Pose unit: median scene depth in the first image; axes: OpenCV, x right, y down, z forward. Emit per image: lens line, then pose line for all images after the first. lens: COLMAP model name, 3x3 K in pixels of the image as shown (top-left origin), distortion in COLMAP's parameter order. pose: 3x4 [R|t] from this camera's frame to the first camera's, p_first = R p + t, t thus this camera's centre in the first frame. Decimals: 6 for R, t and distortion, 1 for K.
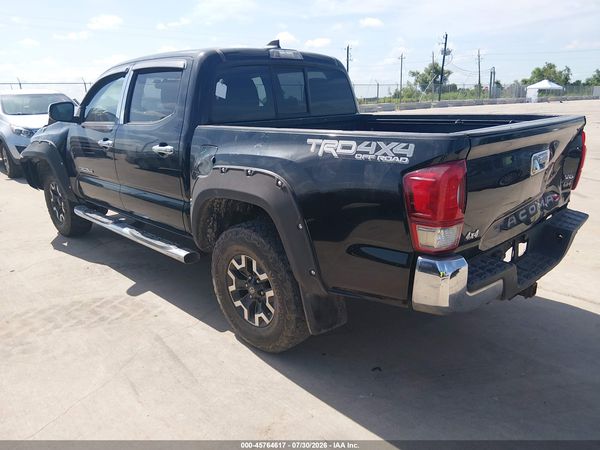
lens RADIAL K [[422.9, 0, 300.6], [0, 422.9, 242.7], [0, 0, 1]] dist [0.084308, -0.118852]
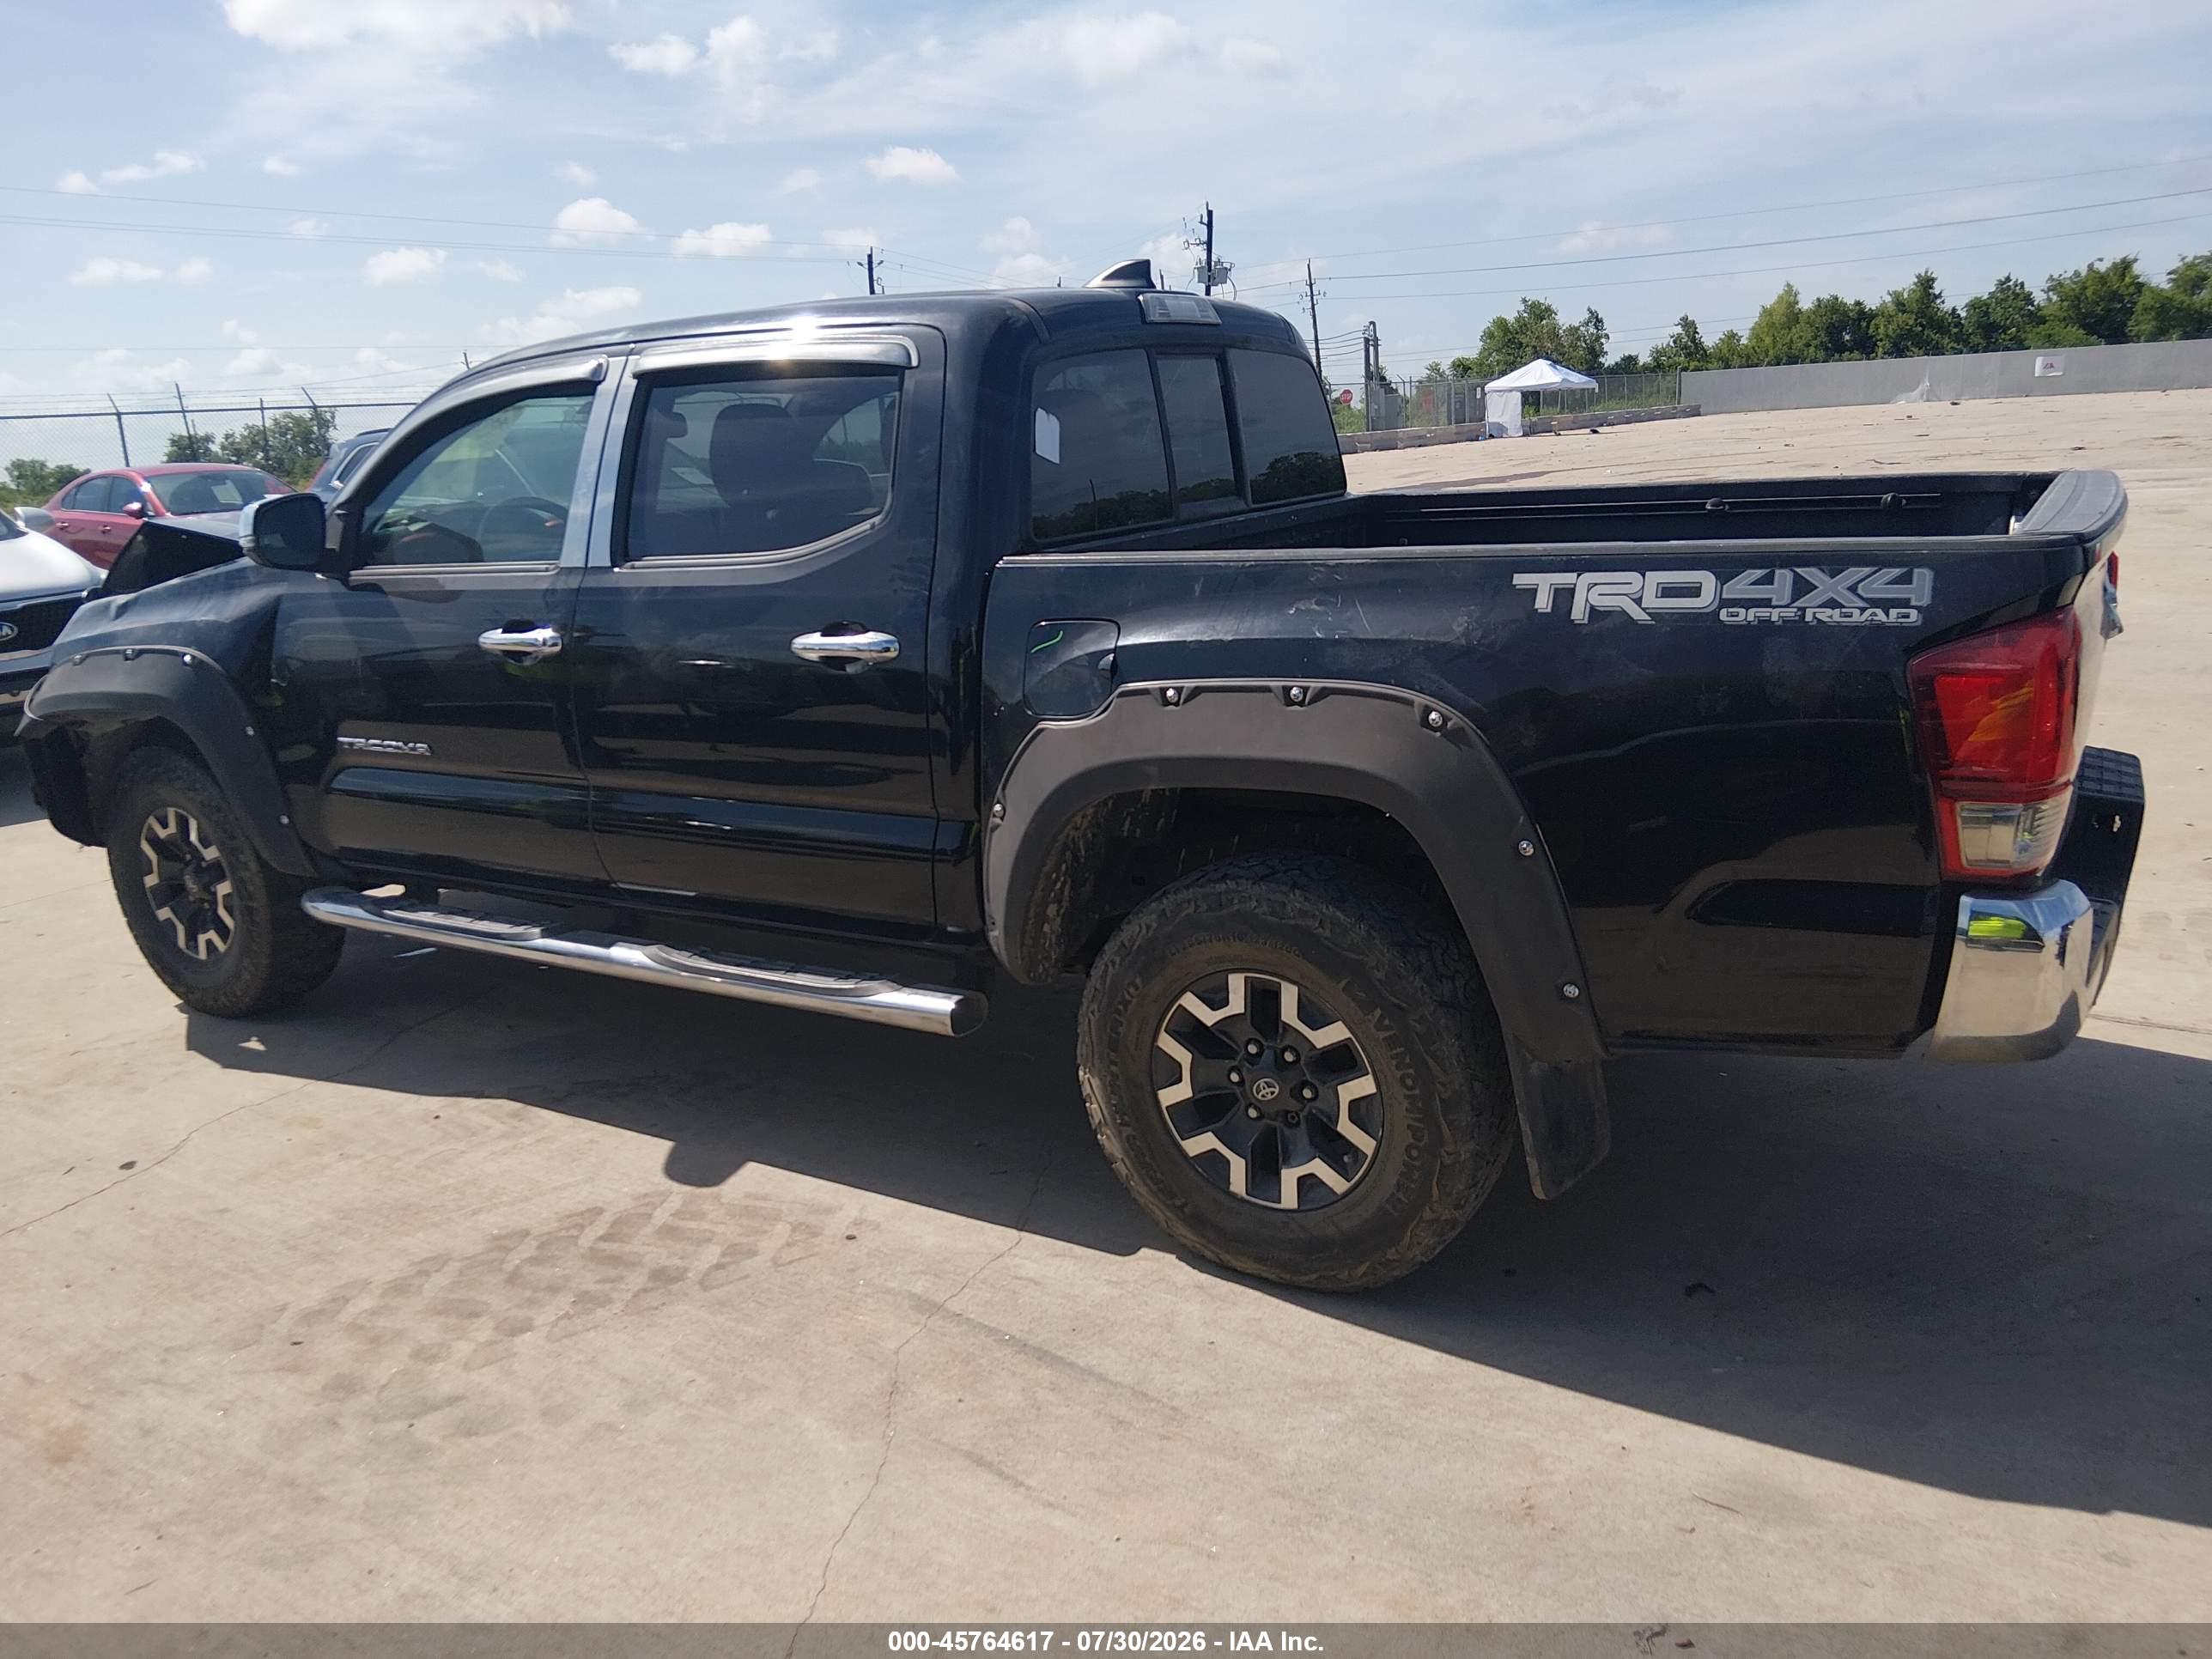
lens RADIAL K [[1559.1, 0, 1108.4], [0, 1559.1, 894.7], [0, 0, 1]] dist [0.084308, -0.118852]
pose [[0.971691, -0.096813, 0.215509, -0.459300], [0.106537, 0.993729, -0.033946, 0.001611], [-0.210871, 0.055945, 0.975912, -0.058860]]
